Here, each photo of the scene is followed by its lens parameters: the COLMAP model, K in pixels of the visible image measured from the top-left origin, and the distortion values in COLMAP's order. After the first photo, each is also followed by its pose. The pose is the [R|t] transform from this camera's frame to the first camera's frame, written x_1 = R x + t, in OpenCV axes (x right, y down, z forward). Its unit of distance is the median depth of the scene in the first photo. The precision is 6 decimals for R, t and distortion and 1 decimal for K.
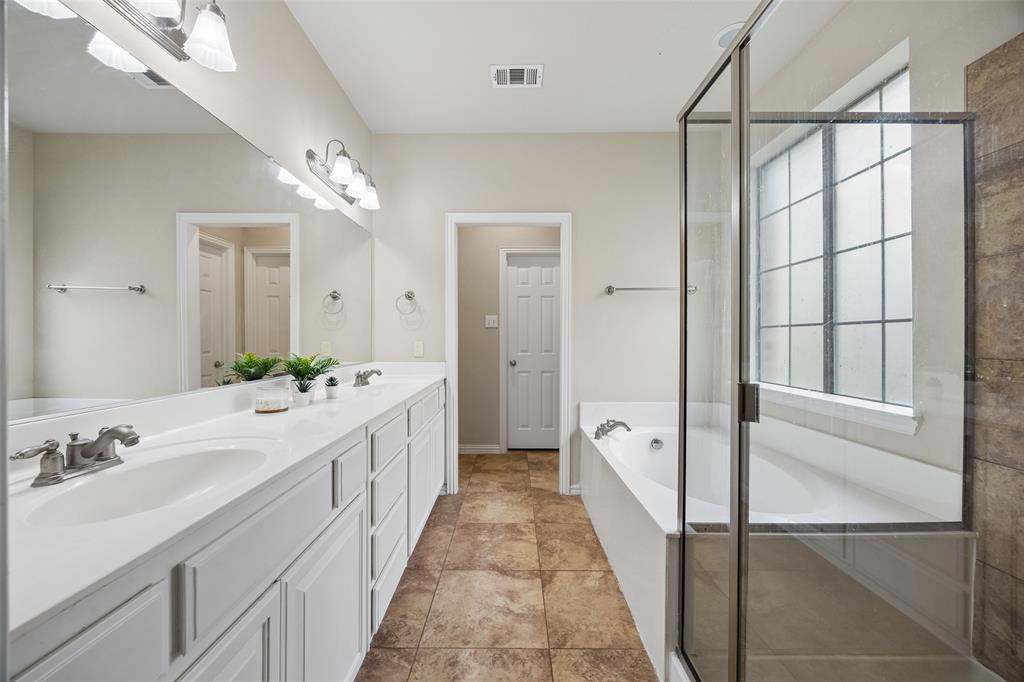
lens RADIAL K [[387.7, 0, 510.1], [0, 387.7, 338.5], [0, 0, 1]] dist [-0.003757, -0.000240]
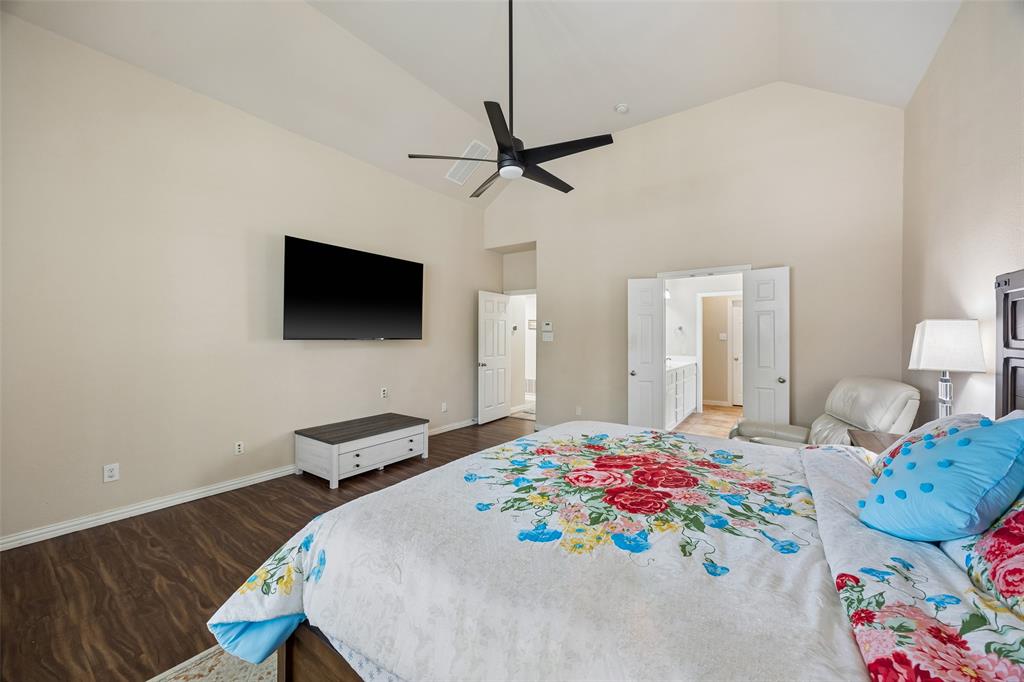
lens RADIAL K [[387.7, 0, 503.4], [0, 387.7, 340.8], [0, 0, 1]] dist [-0.003757, -0.000240]
pose [[0.814327, 0.003949, -0.580393, 0.779235], [-0.002821, 0.999992, 0.002847, -0.117378], [0.580400, -0.000681, 0.814331, -5.124400]]
